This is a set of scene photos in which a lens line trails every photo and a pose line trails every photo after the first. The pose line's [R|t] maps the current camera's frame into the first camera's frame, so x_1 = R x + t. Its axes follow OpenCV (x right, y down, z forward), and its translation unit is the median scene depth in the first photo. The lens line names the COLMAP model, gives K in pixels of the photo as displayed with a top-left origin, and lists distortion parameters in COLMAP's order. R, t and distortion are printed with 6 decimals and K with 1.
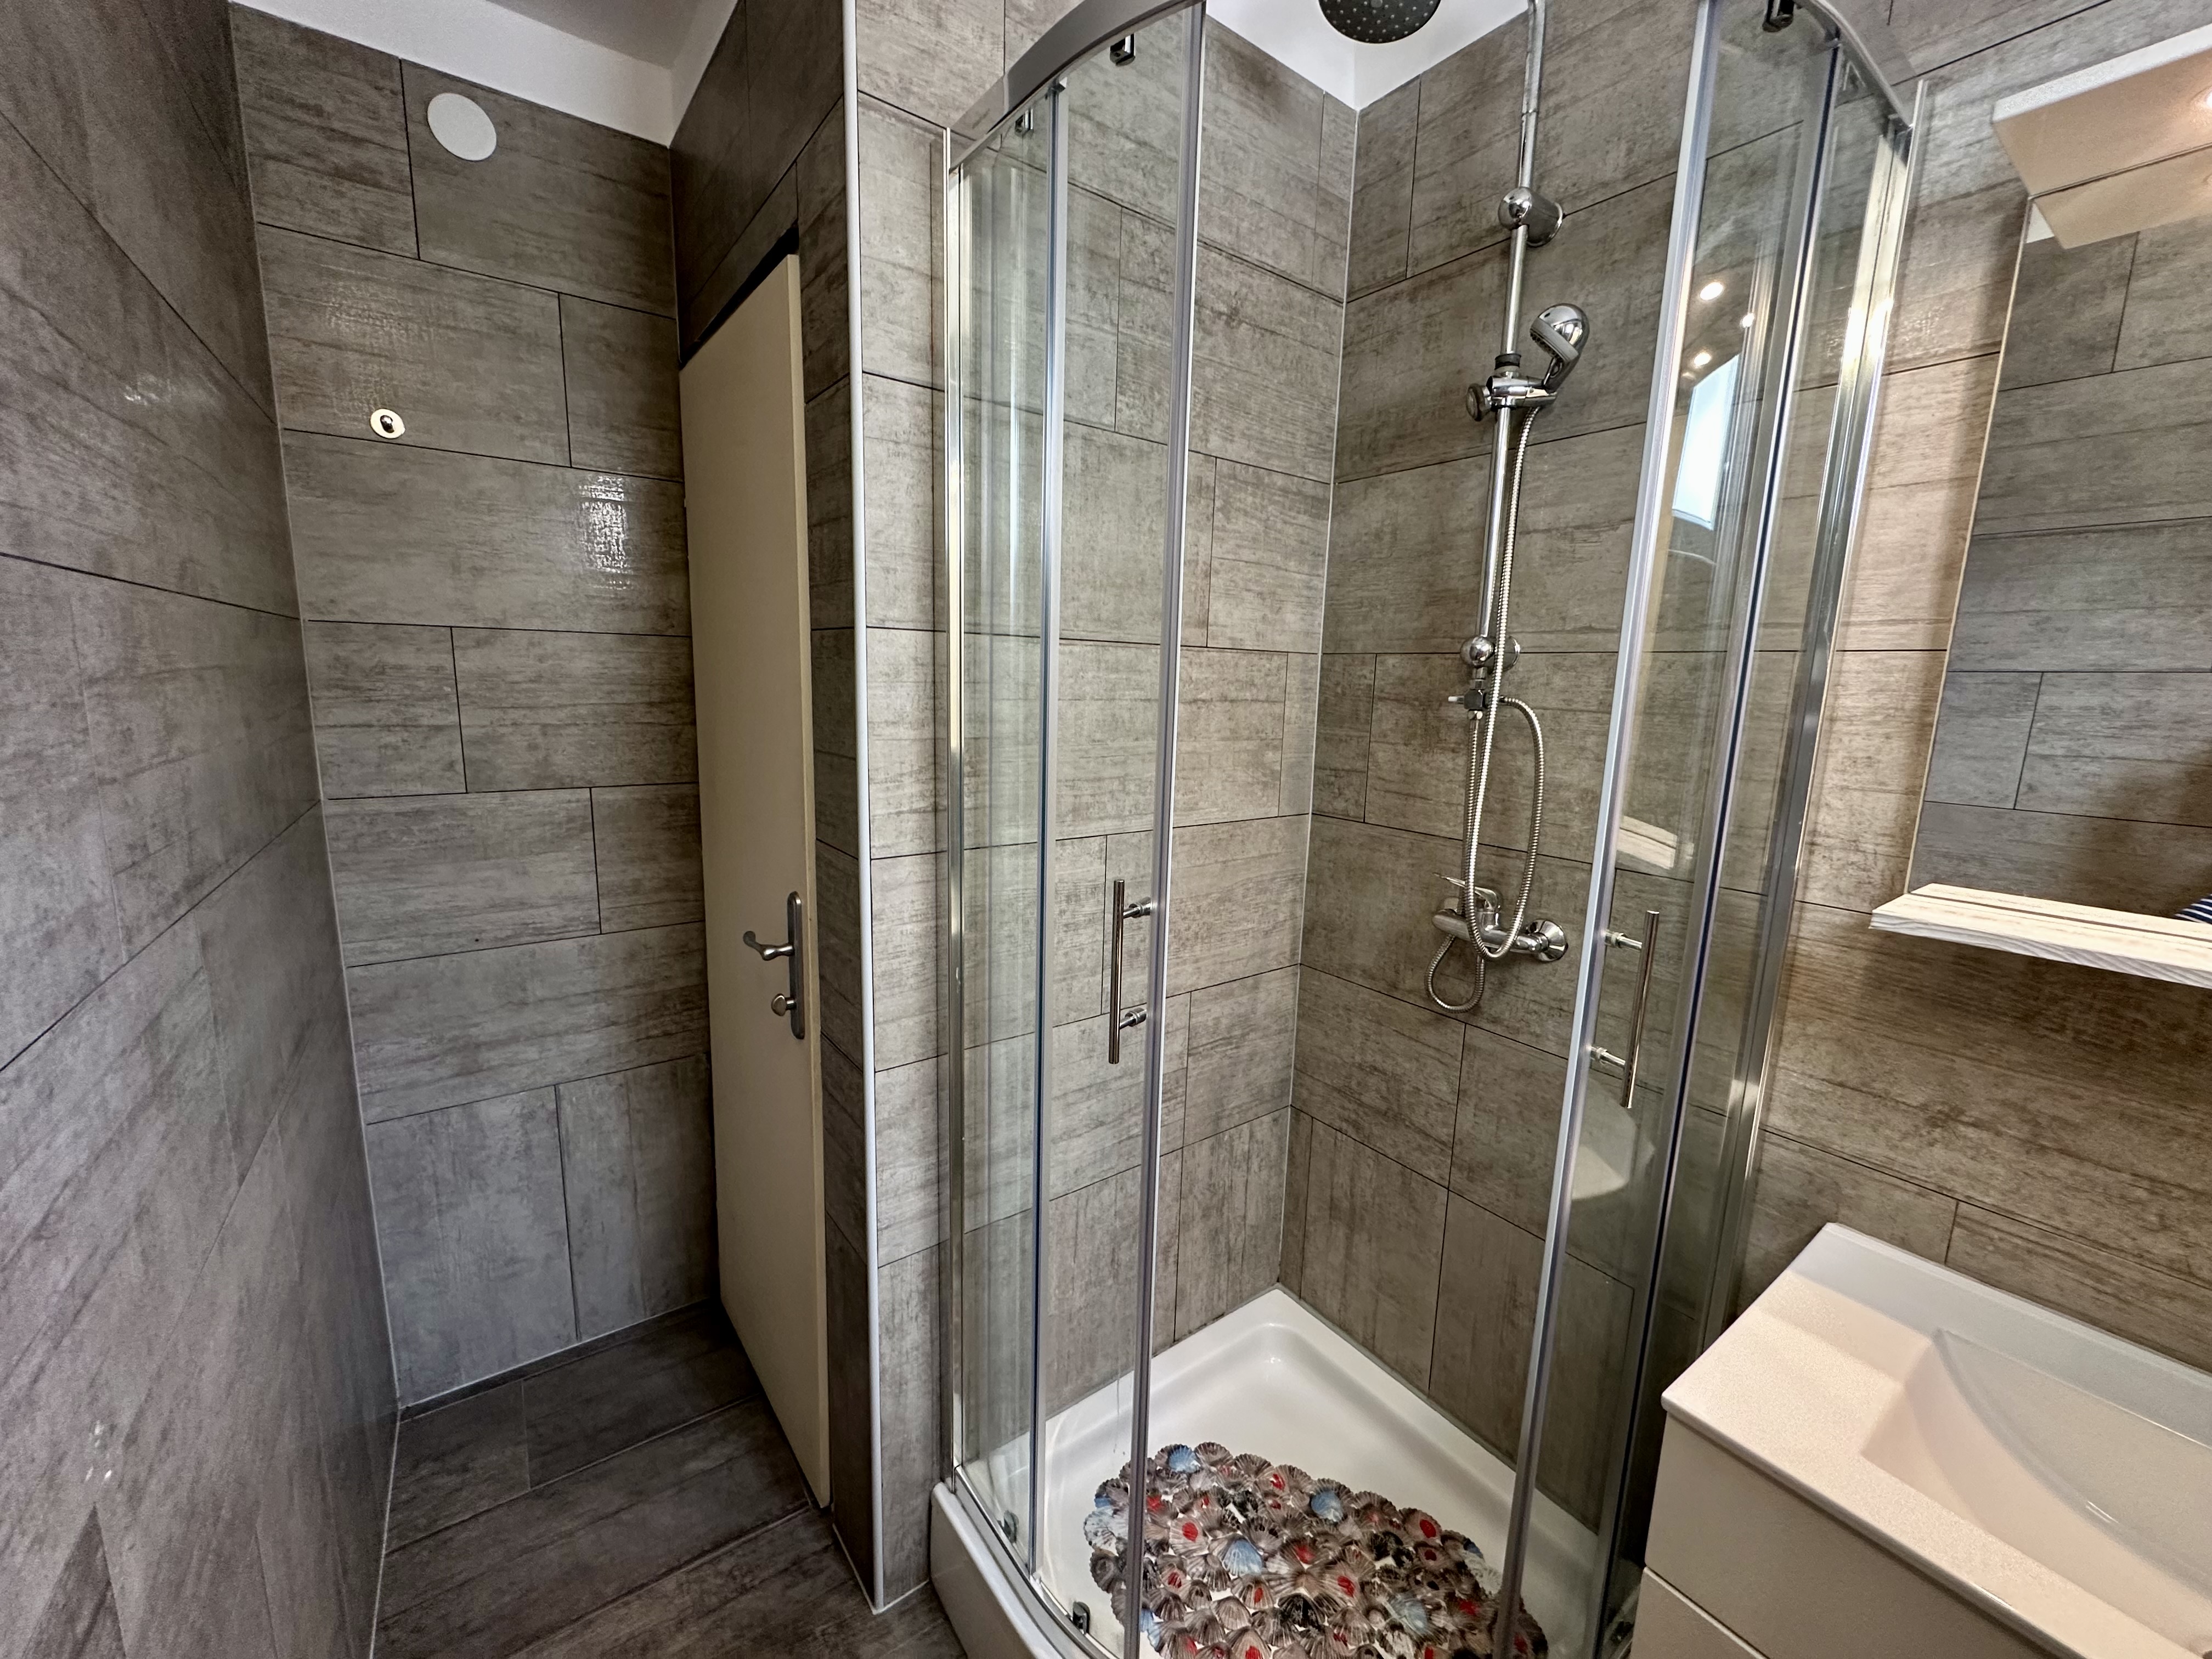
lens RADIAL K [[883.2, 0, 1114.9], [0, 883.2, 827.2], [0, 0, 1]] dist [-0.002141, 0.000393]
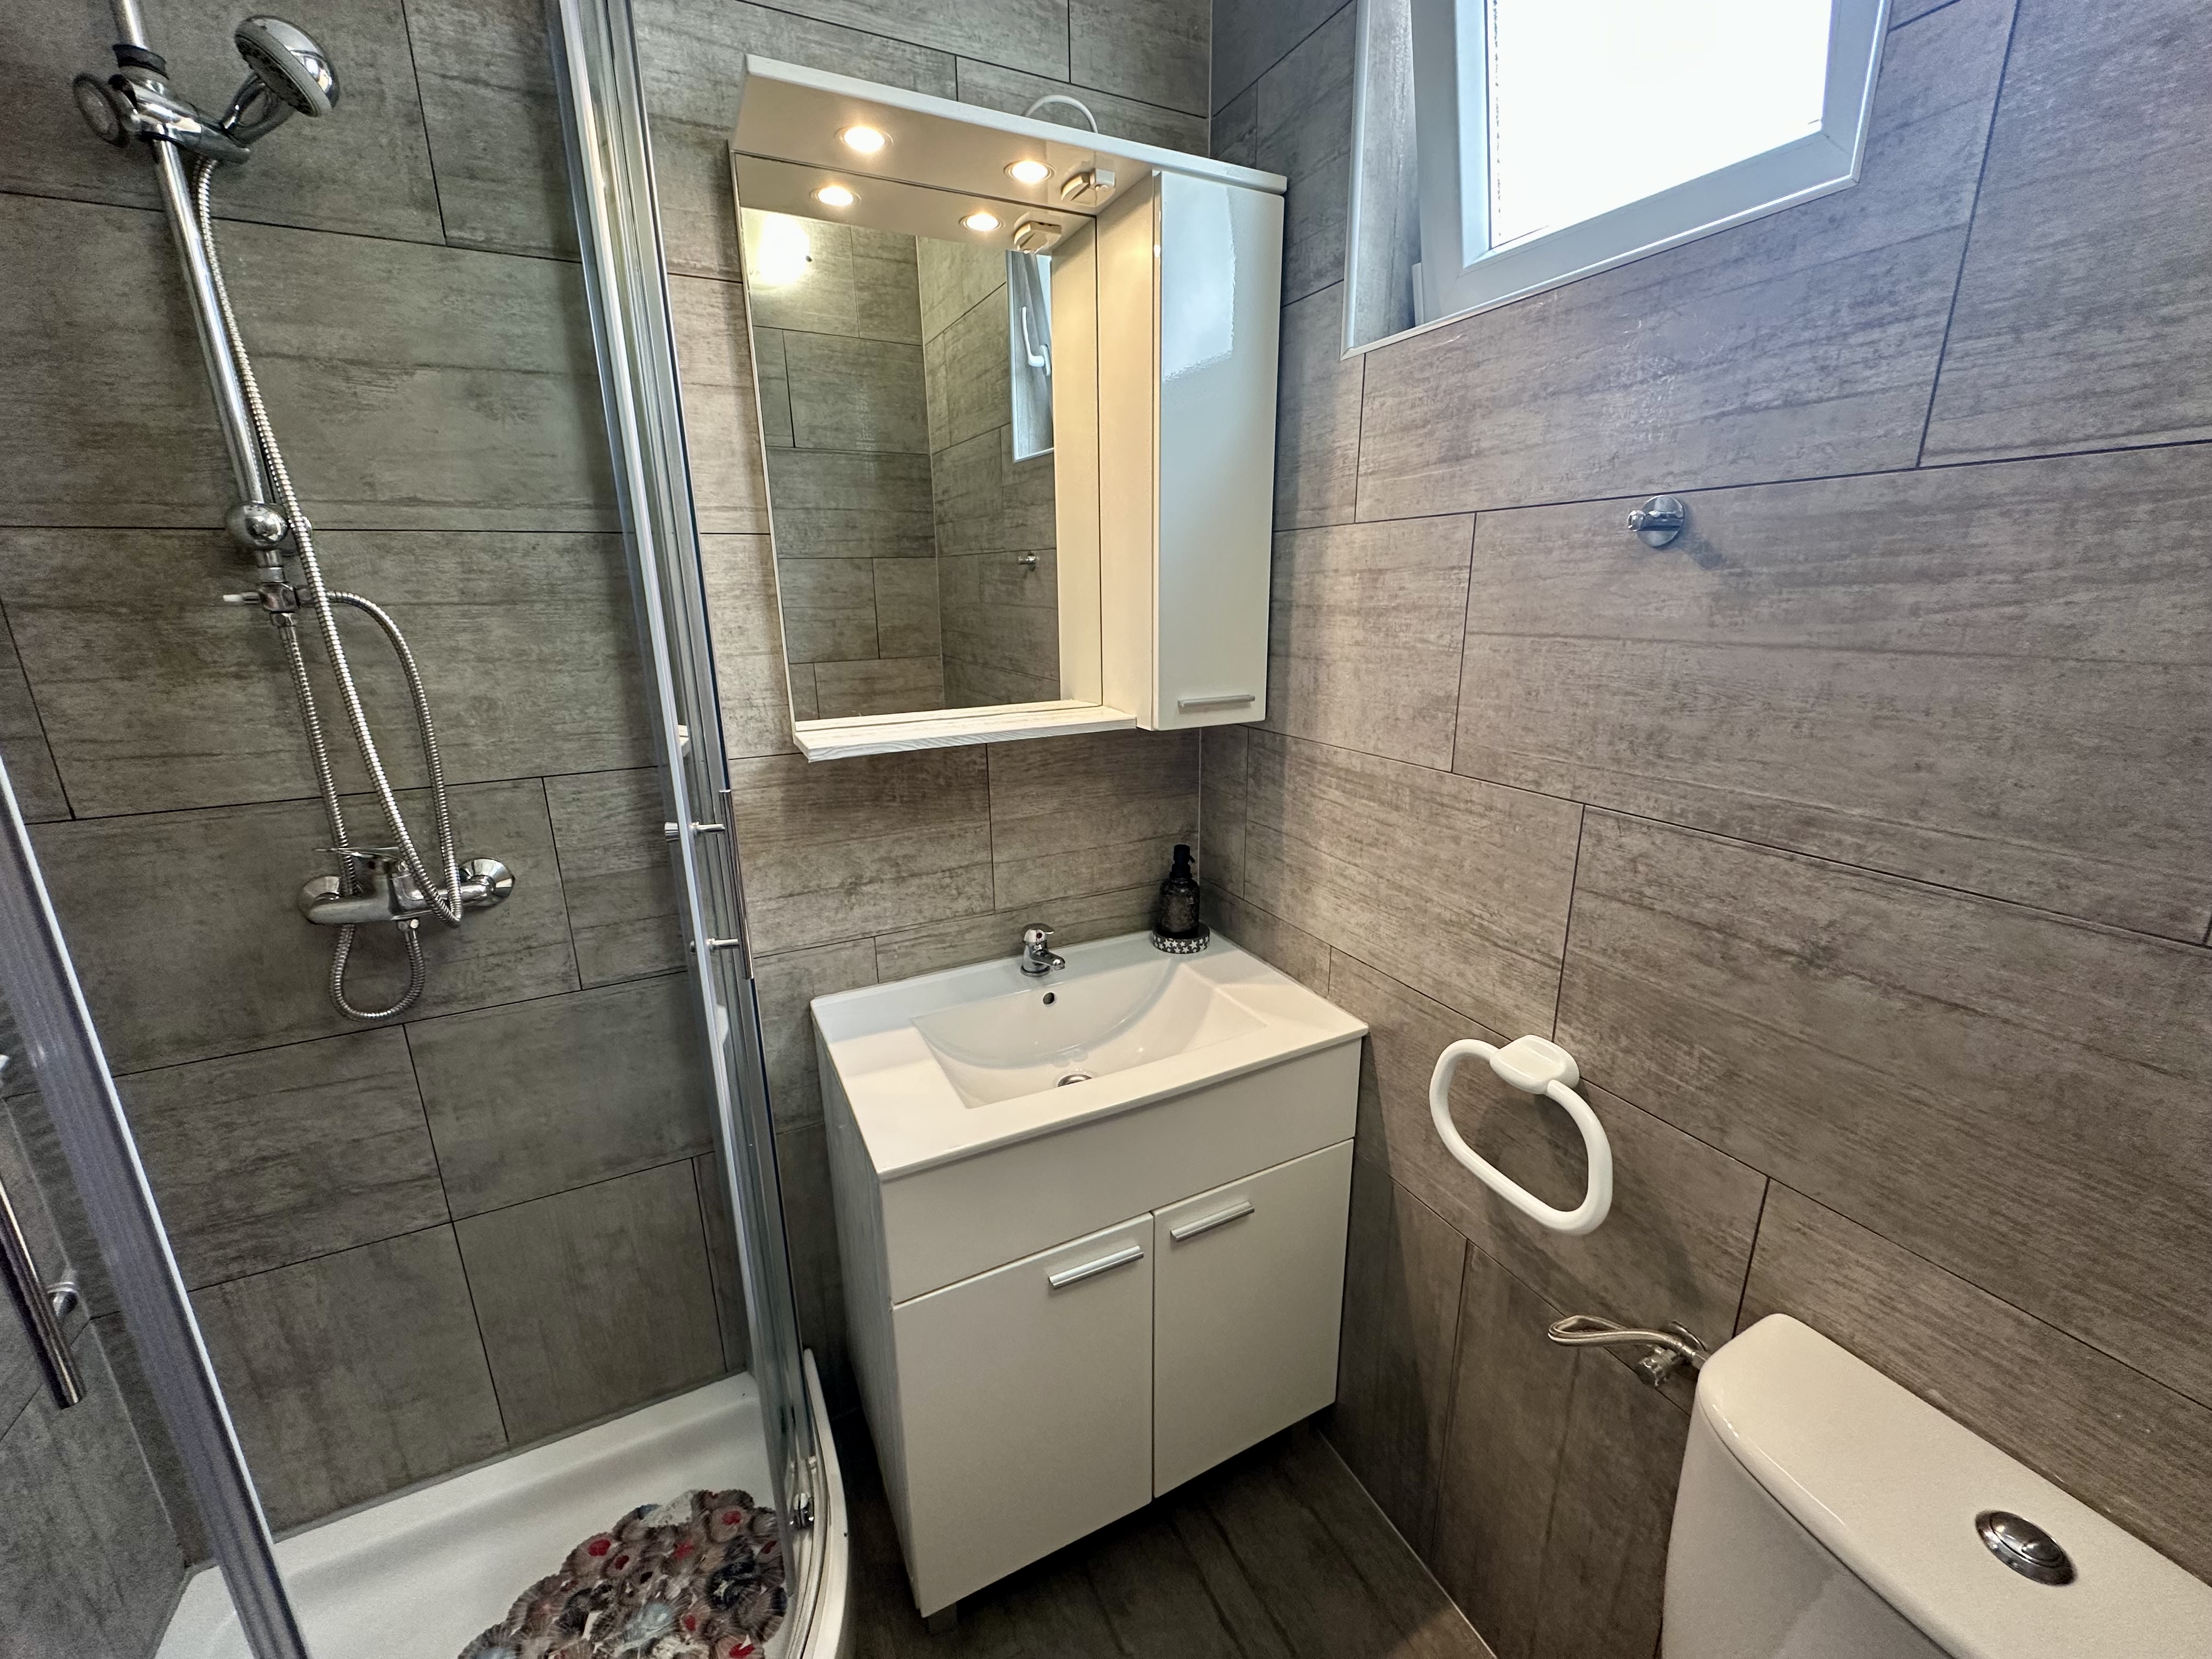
lens RADIAL K [[883.2, 0, 1101.8], [0, 883.2, 824.7], [0, 0, 1]] dist [-0.002141, 0.000393]
pose [[0.167217, -0.291233, 0.941925, -0.202006], [0.182506, 0.948008, 0.260714, -0.037984], [-0.968881, 0.128311, 0.211675, 0.250090]]
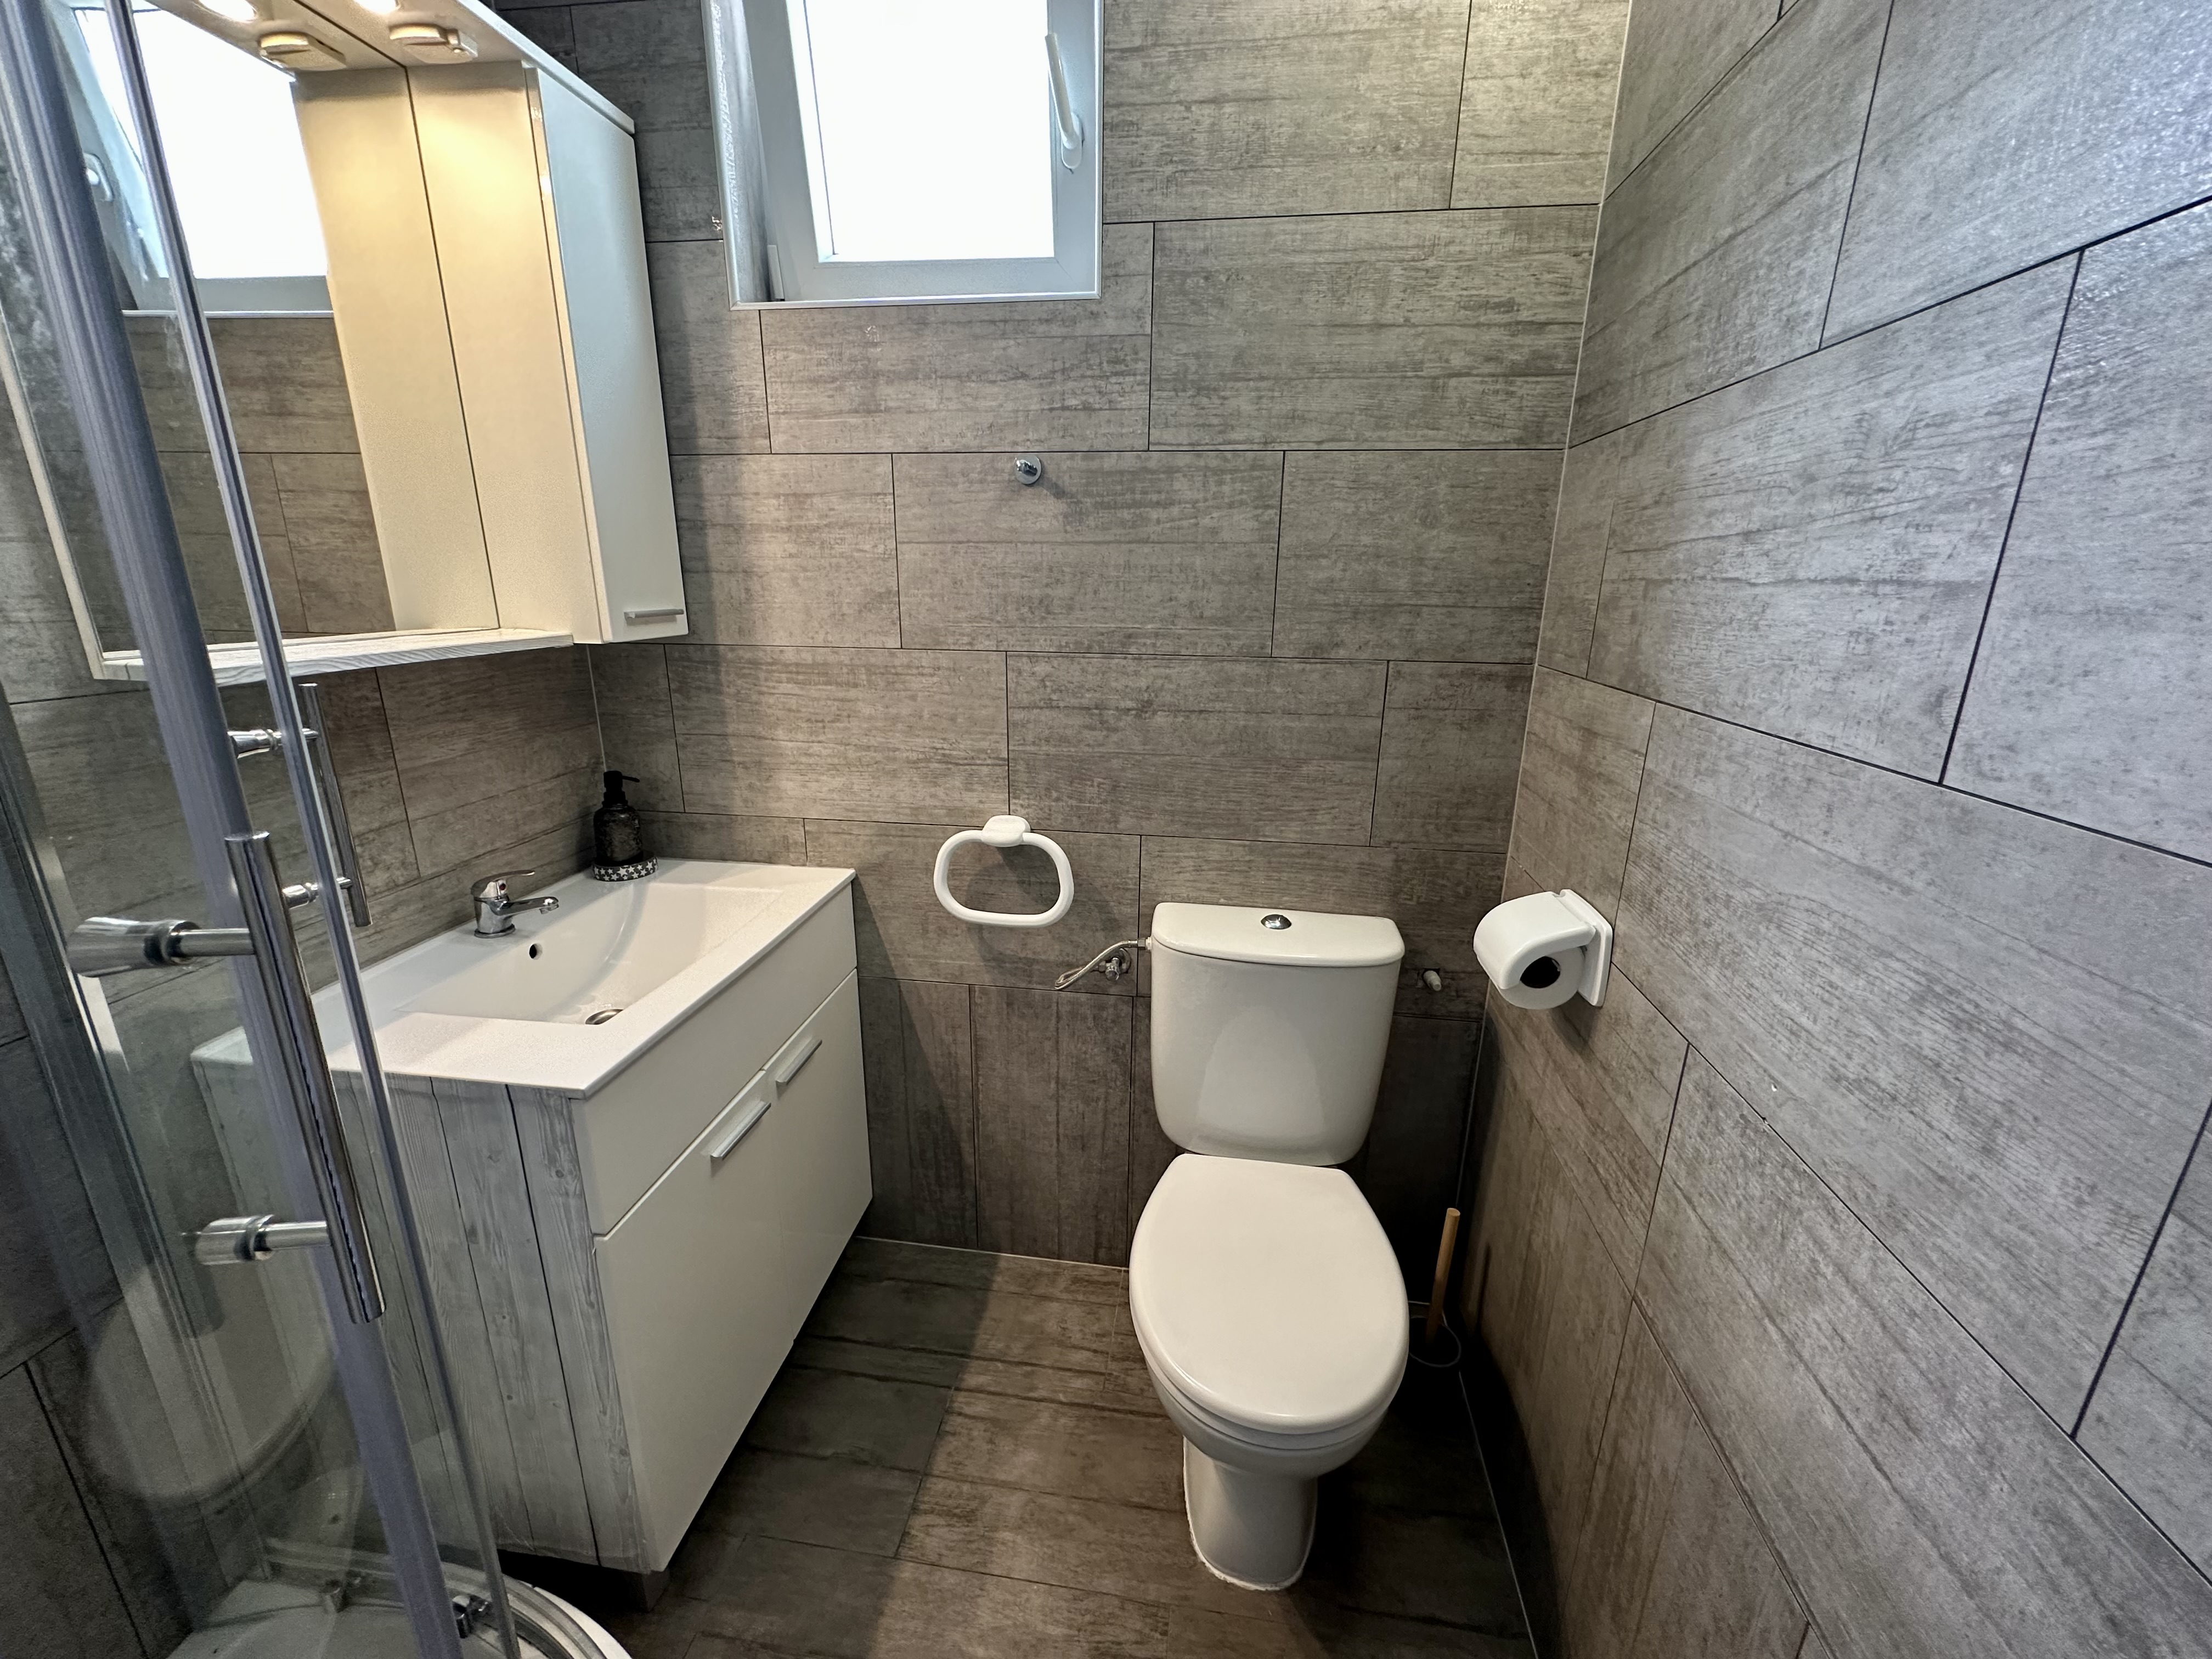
lens RADIAL K [[883.2, 0, 1104.6], [0, 883.2, 825.6], [0, 0, 1]] dist [-0.002141, 0.000393]
pose [[-0.726747, -0.225110, 0.648972, -0.322828], [0.080780, 0.910212, 0.406187, -0.039138], [-0.682139, 0.347619, -0.643309, 0.730212]]
